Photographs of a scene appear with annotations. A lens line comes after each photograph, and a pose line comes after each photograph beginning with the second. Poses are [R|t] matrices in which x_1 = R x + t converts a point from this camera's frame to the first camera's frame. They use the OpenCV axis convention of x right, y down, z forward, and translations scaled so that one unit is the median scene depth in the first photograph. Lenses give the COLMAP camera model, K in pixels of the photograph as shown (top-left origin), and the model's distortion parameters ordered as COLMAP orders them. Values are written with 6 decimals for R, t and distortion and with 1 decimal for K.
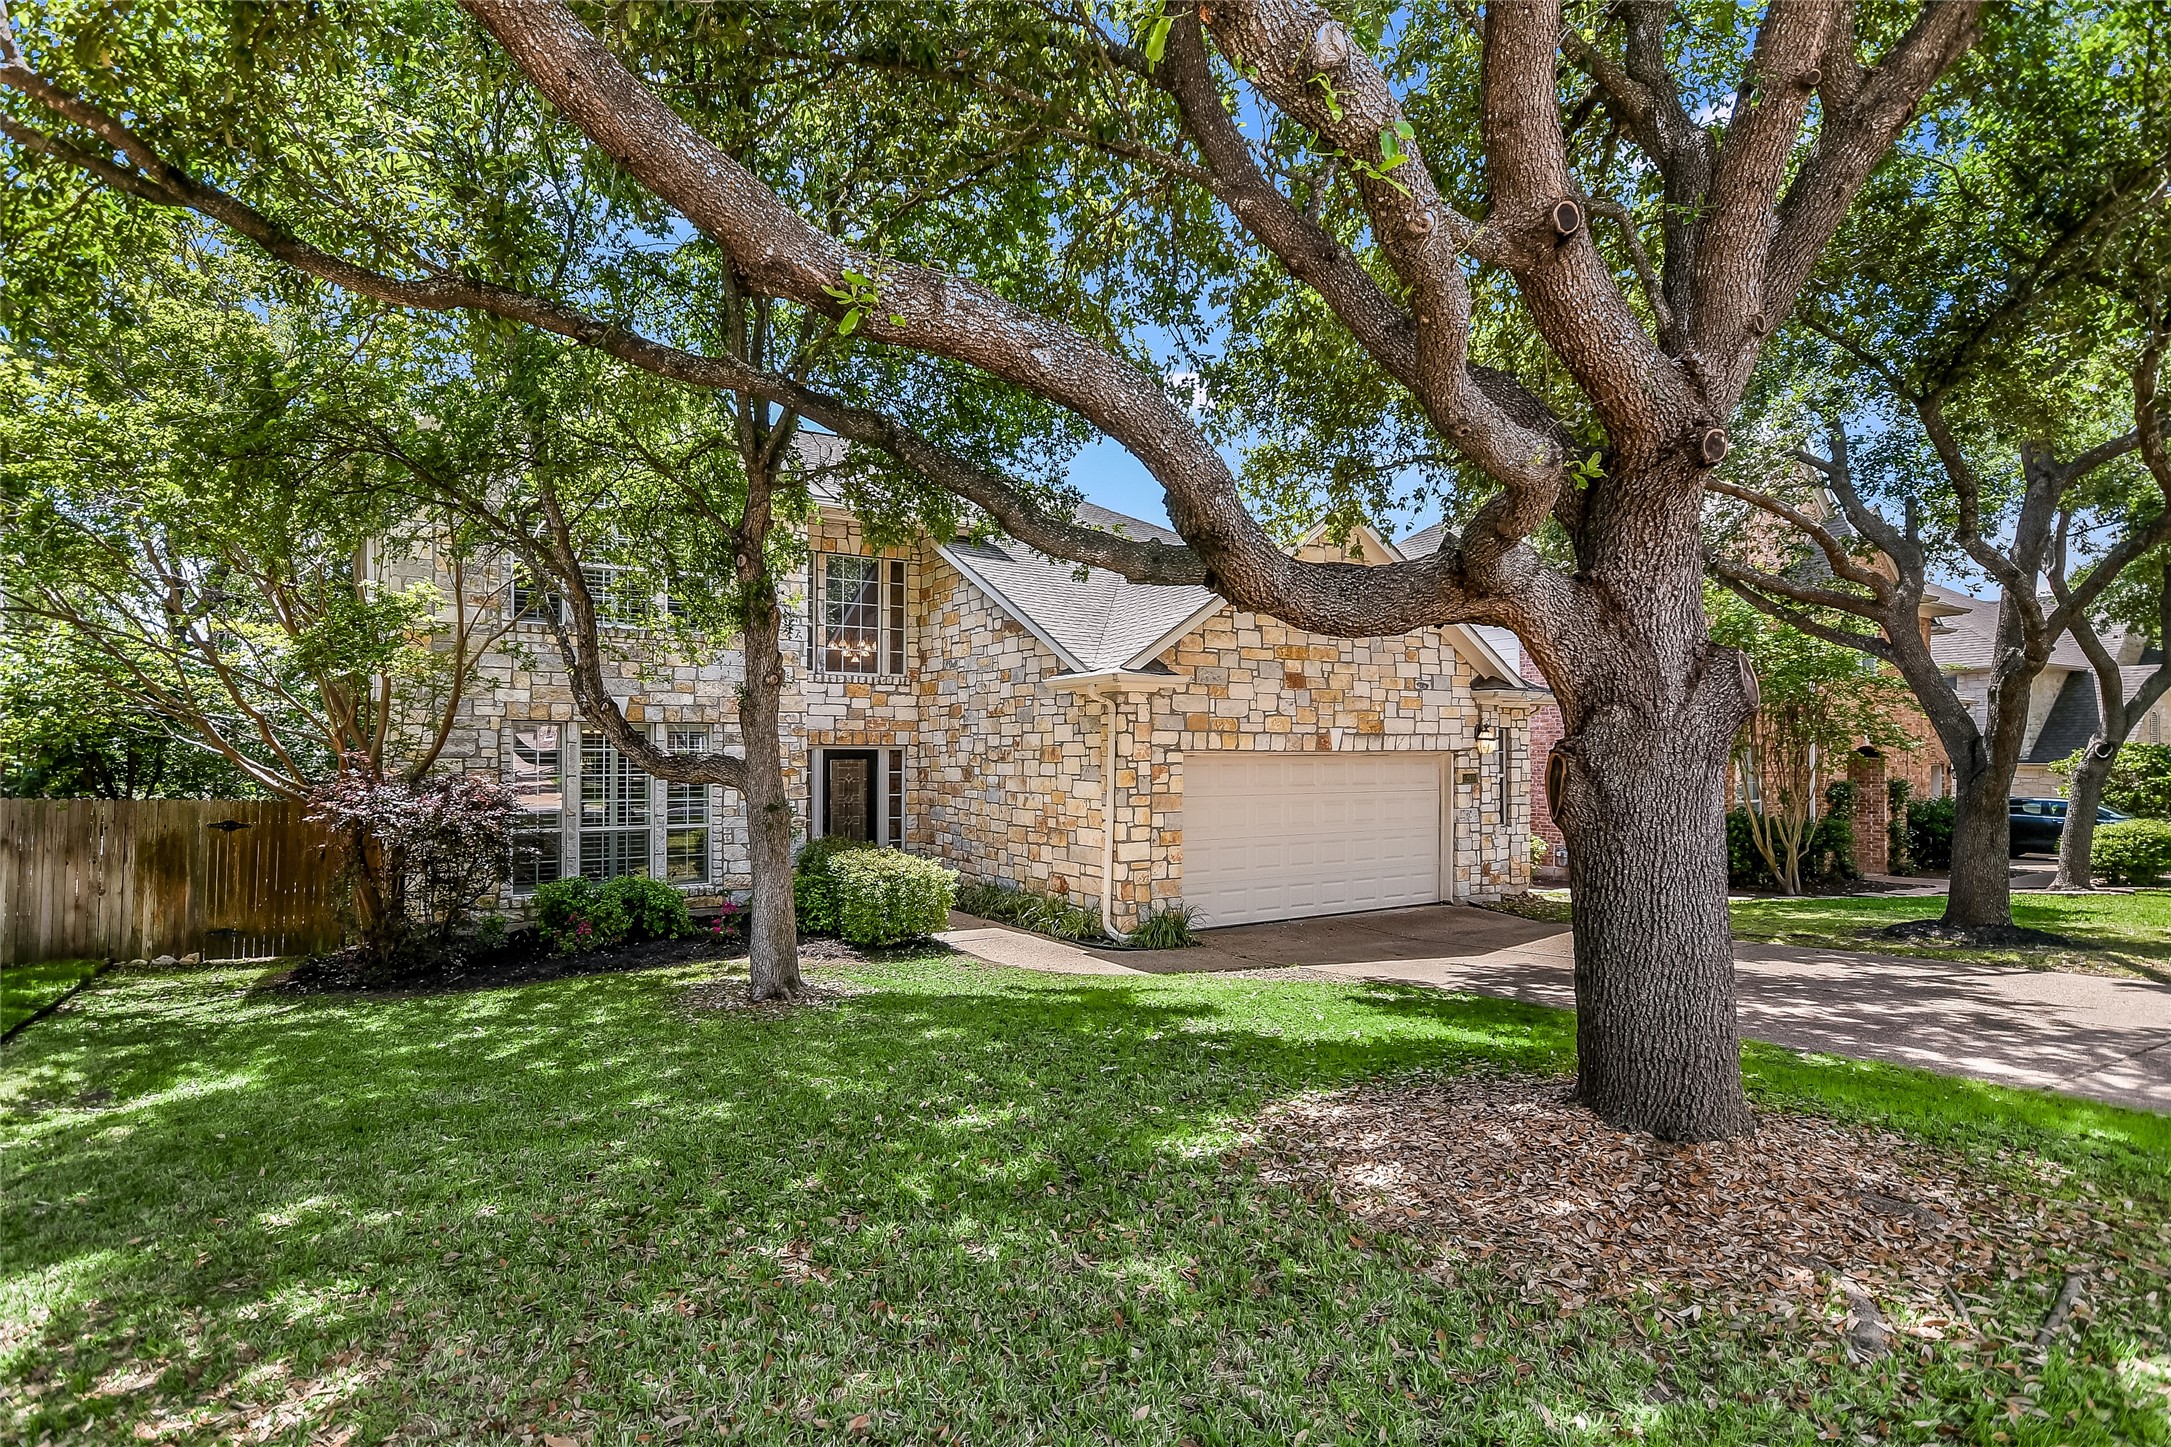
lens RADIAL K [[1151.8, 0, 1085.5], [0, 1151.8, 723.5], [0, 0, 1]] dist [0.028784, 0.000279]
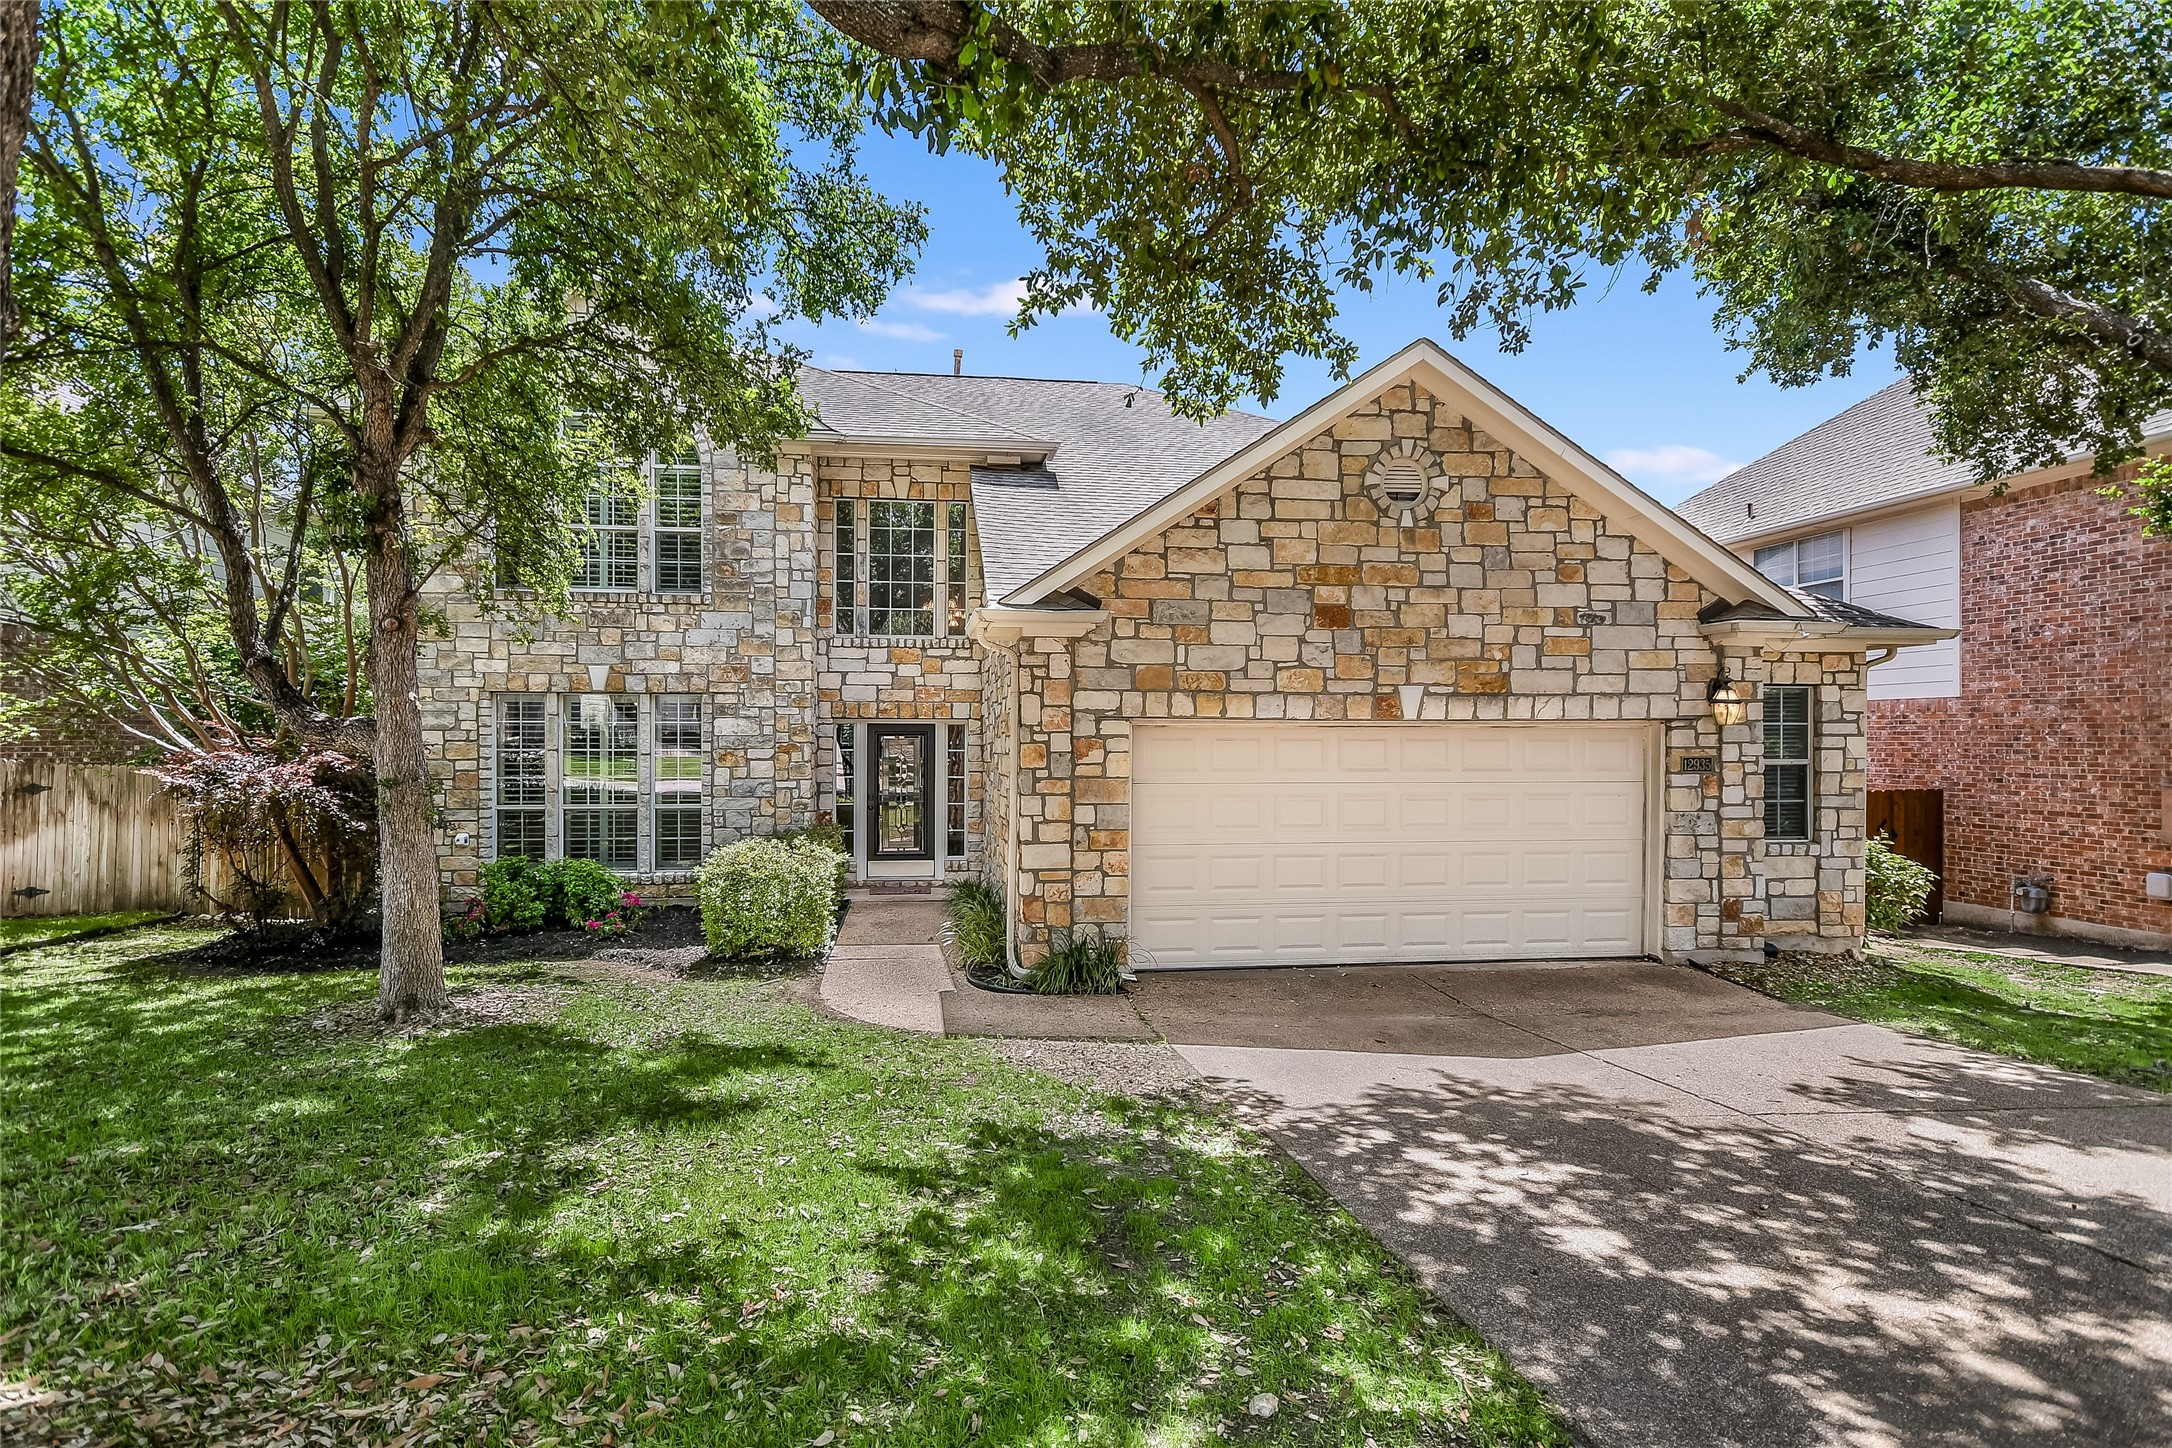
lens RADIAL K [[1152.3, 0, 1086.0], [0, 1152.3, 724.0], [0, 0, 1]] dist [0.028784, 0.000279]
pose [[0.901045, -0.005071, -0.433696, 0.347397], [0.009183, 0.999931, 0.007386, 0.020246], [0.433628, -0.010638, 0.901029, 0.323236]]
